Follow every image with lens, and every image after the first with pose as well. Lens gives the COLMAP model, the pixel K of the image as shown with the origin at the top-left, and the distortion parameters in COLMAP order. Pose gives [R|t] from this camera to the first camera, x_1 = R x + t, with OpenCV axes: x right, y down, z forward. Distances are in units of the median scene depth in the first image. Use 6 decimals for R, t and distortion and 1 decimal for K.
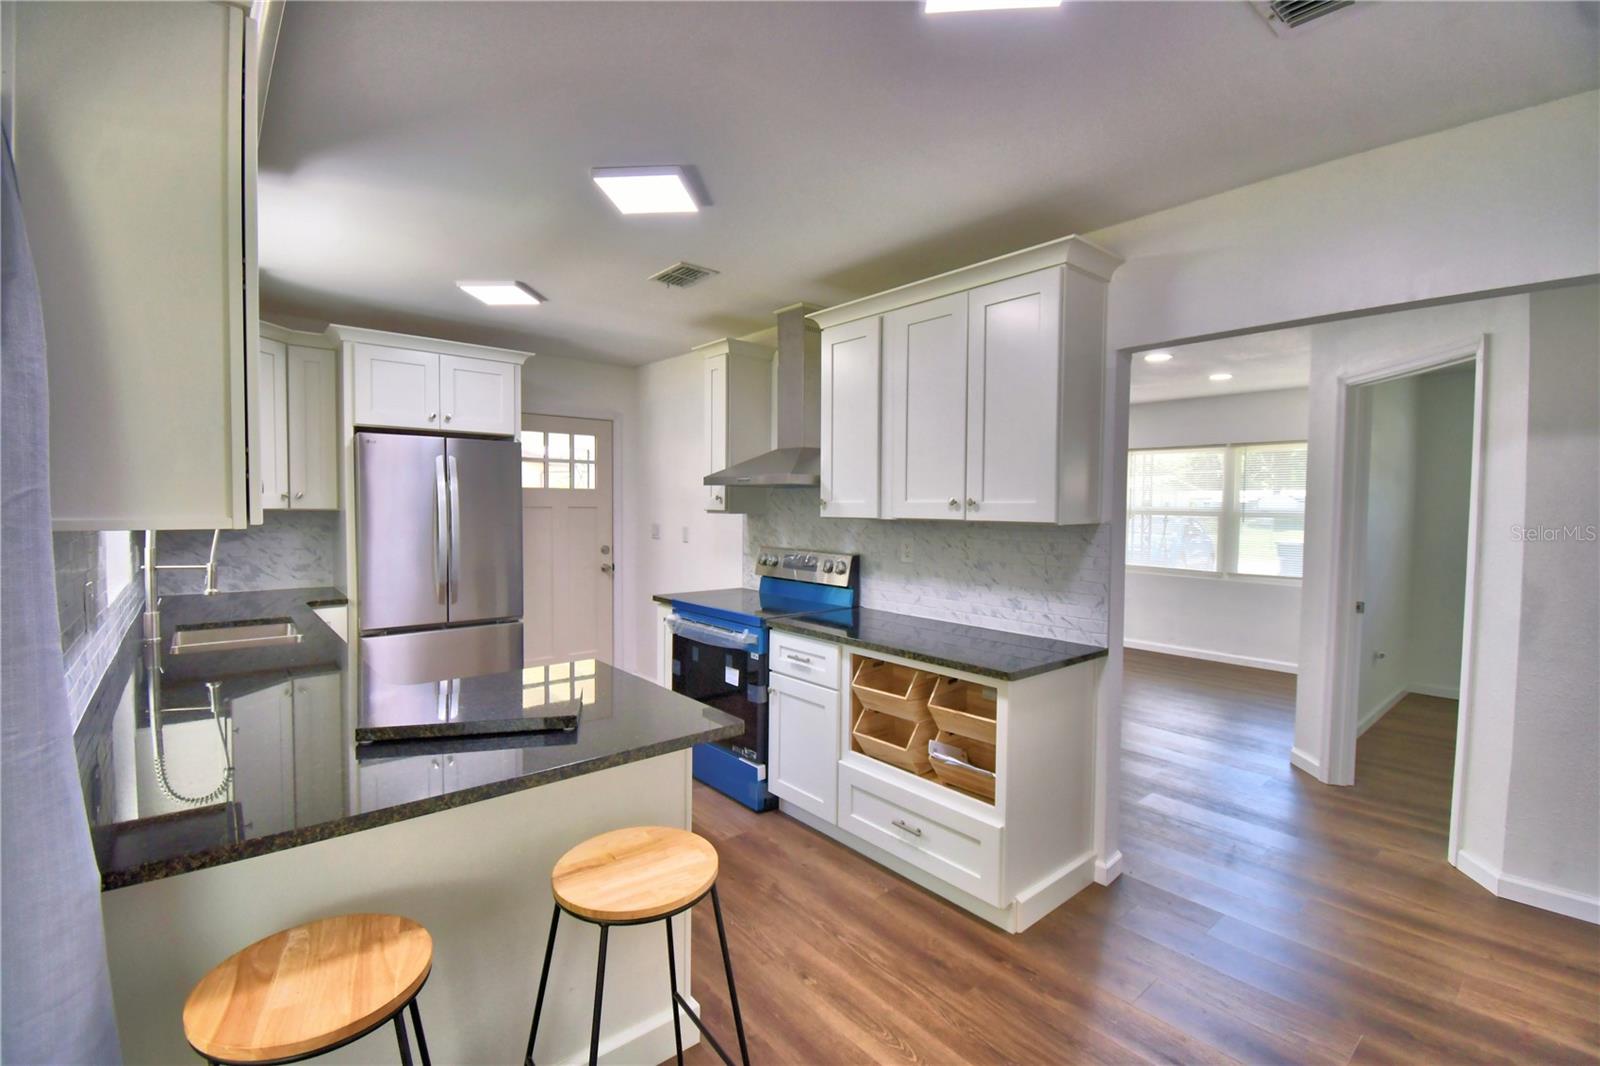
lens RADIAL K [[700.0, 0, 790.1], [0, 700.0, 530.5], [0, 0, 1]] dist [0.014654, -0.018701]
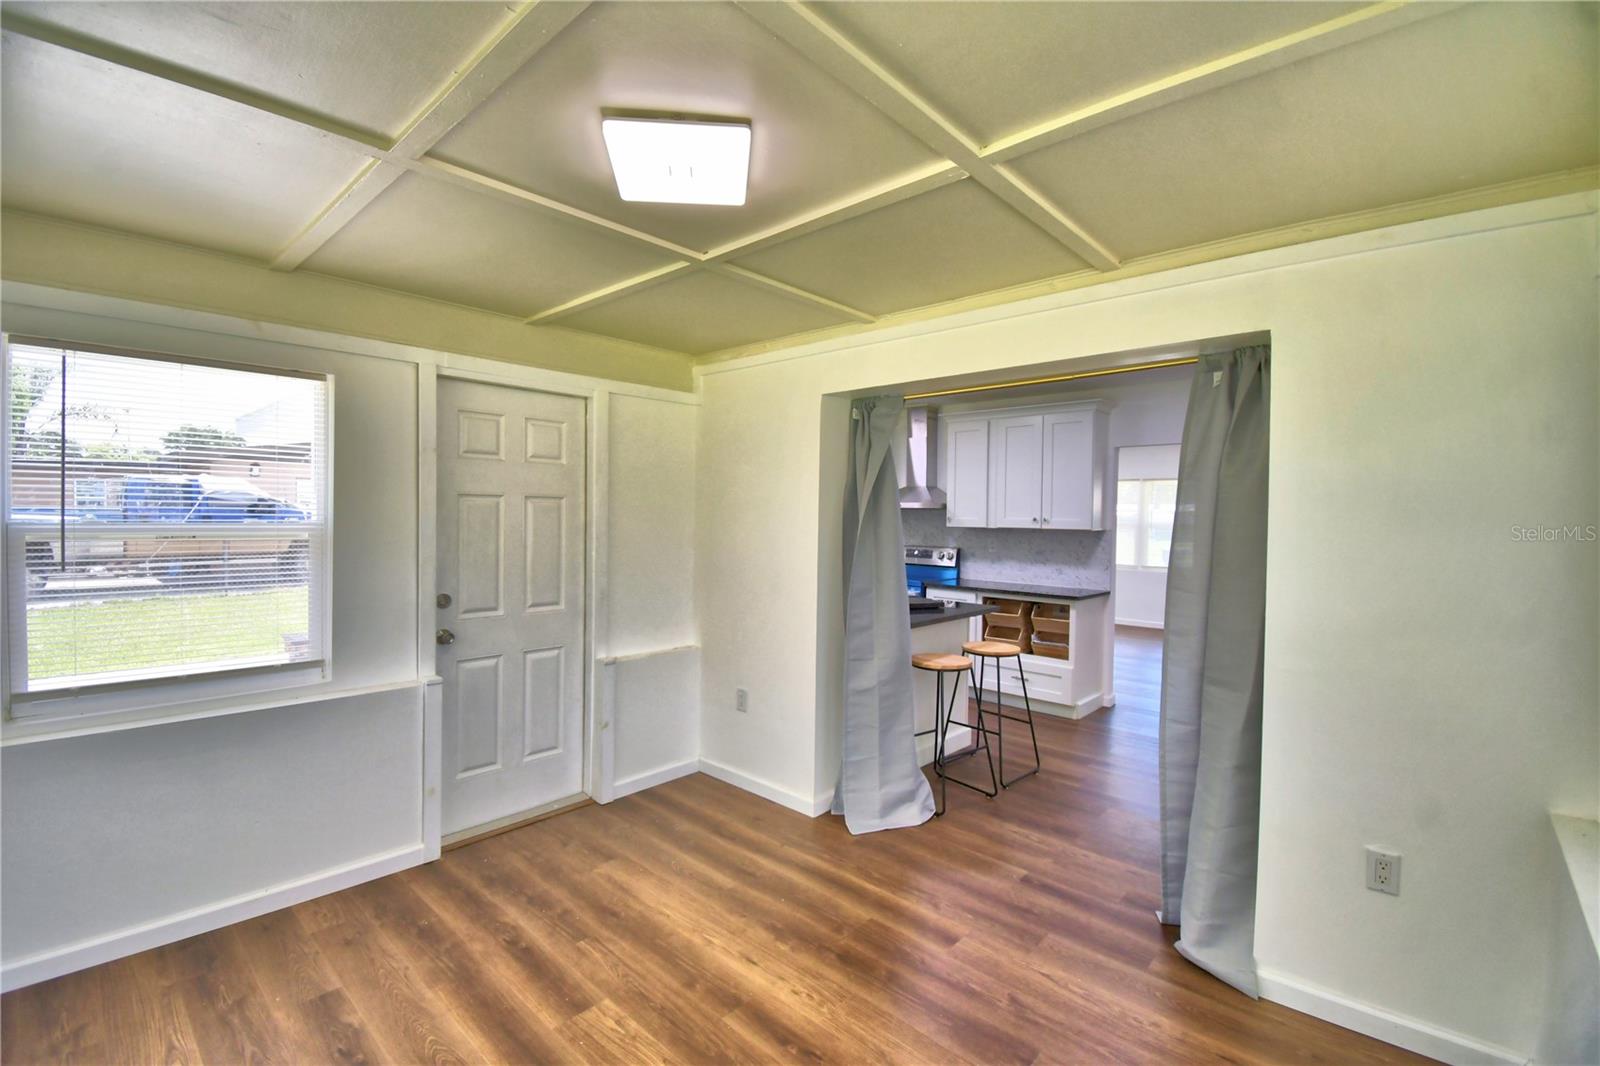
lens RADIAL K [[700.0, 0, 791.2], [0, 700.0, 526.8], [0, 0, 1]] dist [0.014654, -0.018701]
pose [[0.991011, 0.006881, 0.133607, -0.629646], [-0.003953, 0.999746, -0.022168, 0.024115], [-0.133726, 0.021441, 0.990786, -0.772409]]
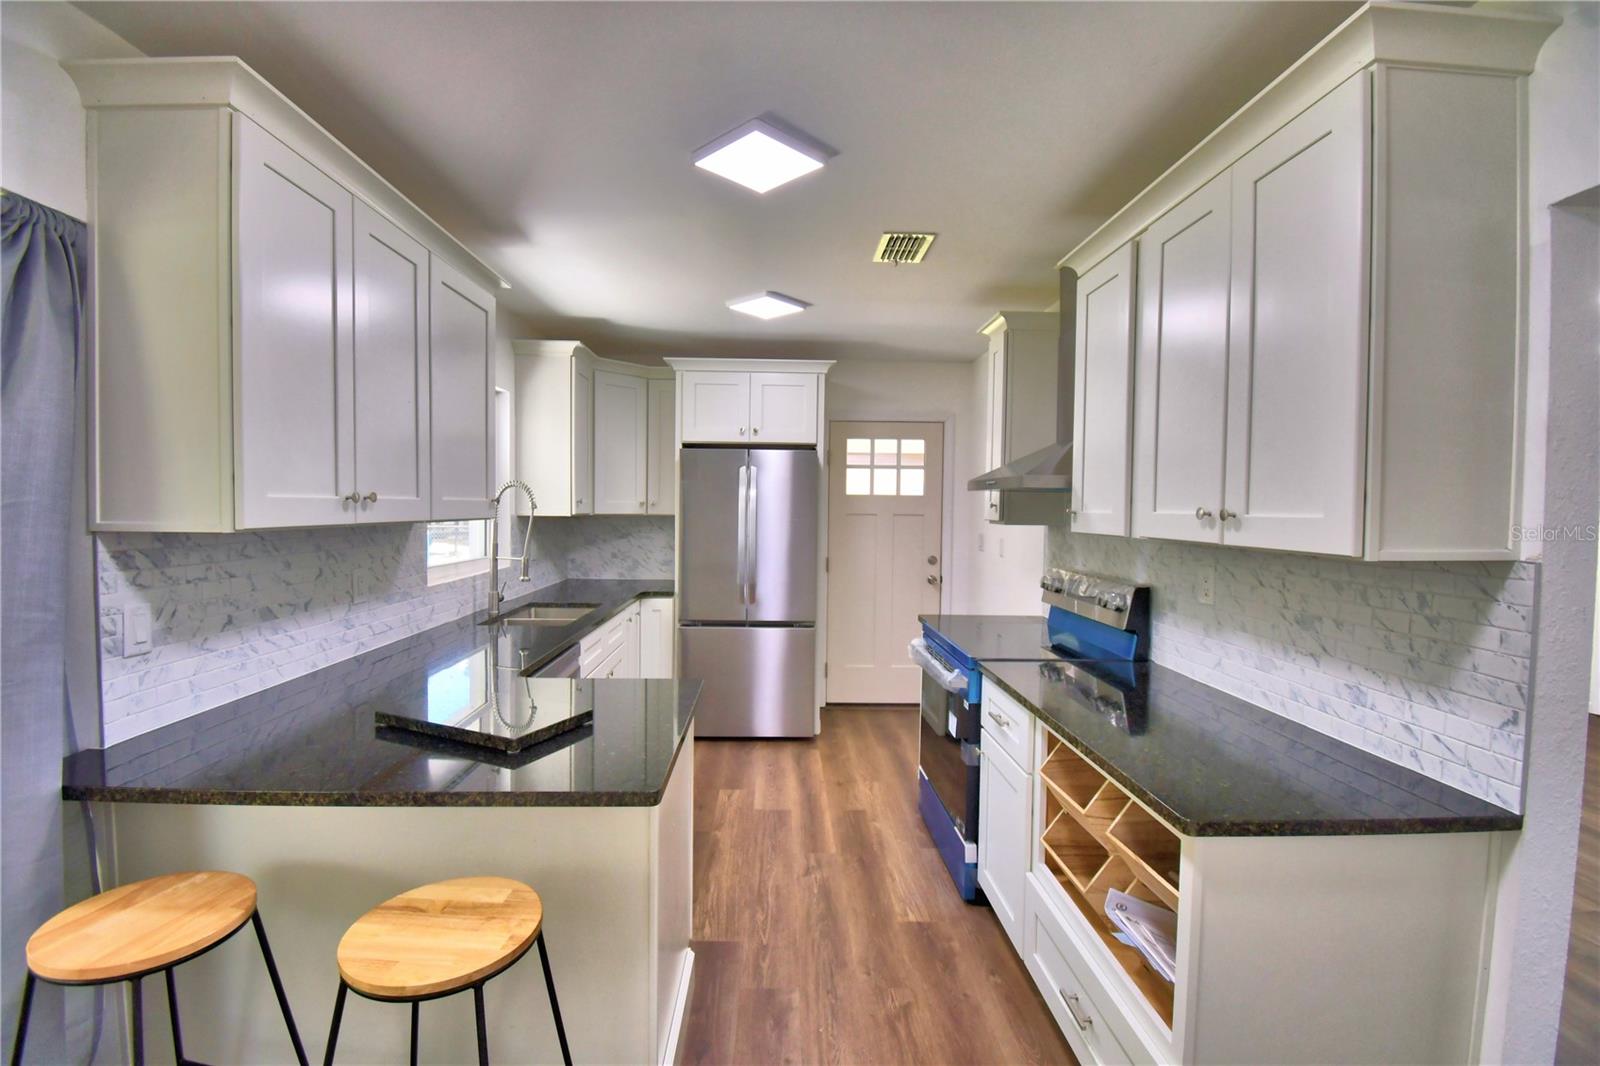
lens RADIAL K [[700.0, 0, 791.2], [0, 700.0, 527.9], [0, 0, 1]] dist [0.014654, -0.018701]
pose [[0.783356, 0.022250, -0.621175, 0.289120], [-0.029741, 0.999556, -0.001702, -0.014722], [0.620861, 0.019807, 0.783670, 0.251072]]
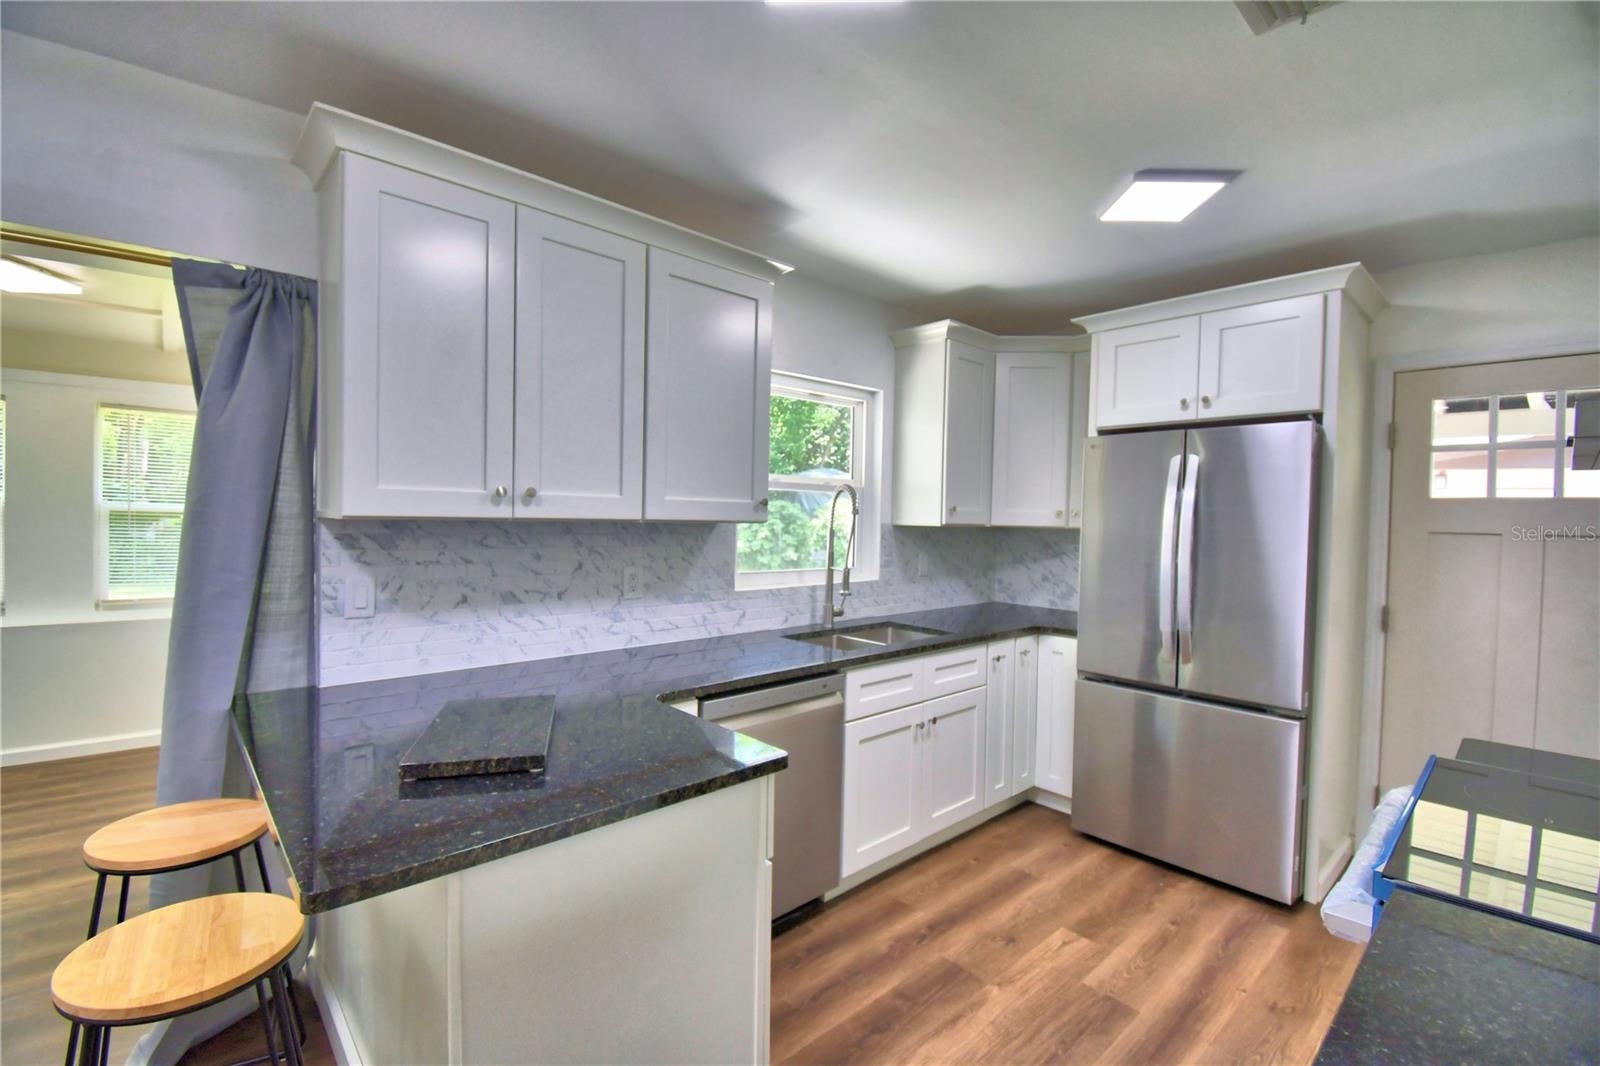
lens RADIAL K [[700.0, 0, 789.3], [0, 700.0, 533.2], [0, 0, 1]] dist [0.014654, -0.018701]
pose [[0.041917, 0.017455, -0.998969, 0.258534], [-0.057411, 0.998237, 0.015034, -0.018198], [0.997470, 0.056721, 0.042845, 0.718751]]
